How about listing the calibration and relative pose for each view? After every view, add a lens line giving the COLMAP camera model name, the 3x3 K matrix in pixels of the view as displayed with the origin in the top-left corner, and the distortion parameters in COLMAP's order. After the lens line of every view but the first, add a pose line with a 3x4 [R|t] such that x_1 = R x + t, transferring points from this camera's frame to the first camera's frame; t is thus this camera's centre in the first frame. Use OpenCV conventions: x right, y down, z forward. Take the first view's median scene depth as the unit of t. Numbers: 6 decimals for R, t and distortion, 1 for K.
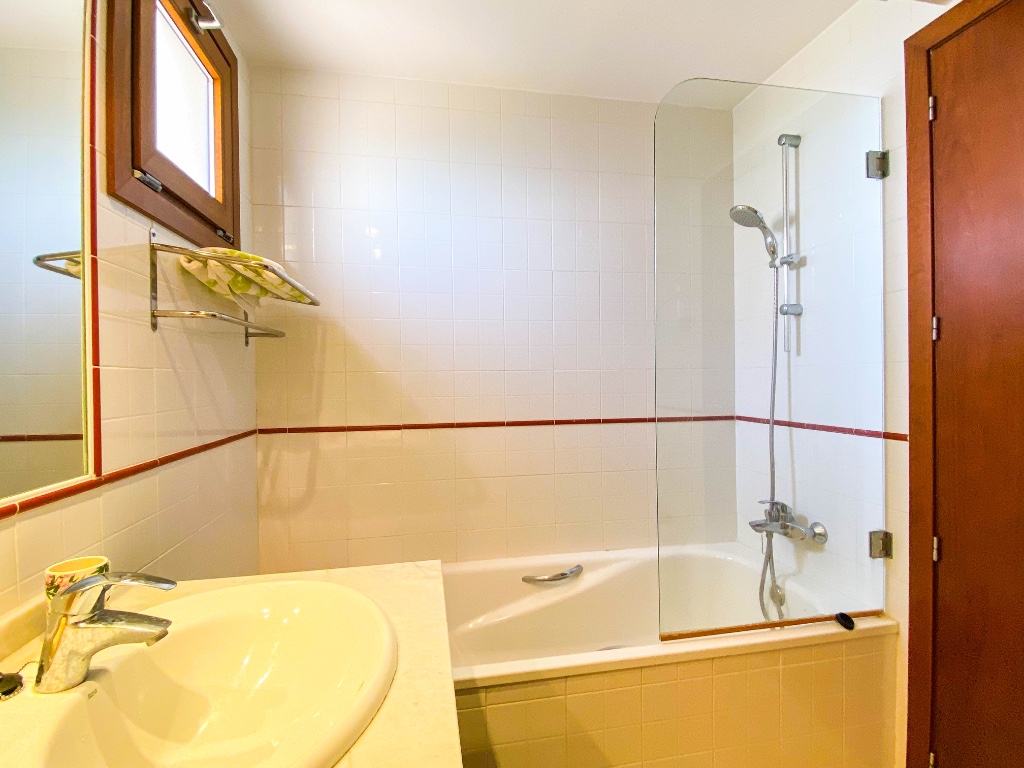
lens RADIAL K [[485.8, 0, 515.4], [0, 485.8, 385.0], [0, 0, 1]] dist [0.028192, -0.032303]
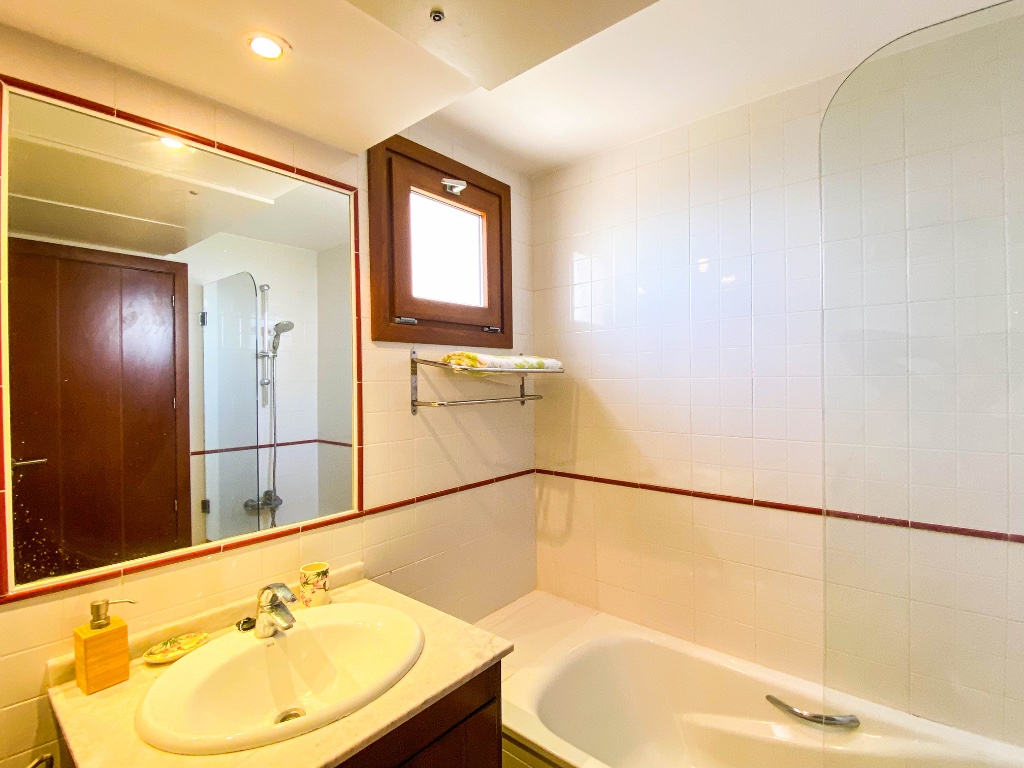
lens RADIAL K [[485.8, 0, 515.4], [0, 485.8, 385.0], [0, 0, 1]] dist [0.028192, -0.032303]
pose [[0.631866, 0.021368, -0.774783, 0.552794], [-0.013863, 0.999772, 0.016268, -0.199383], [0.774954, 0.000462, 0.632018, 0.236590]]
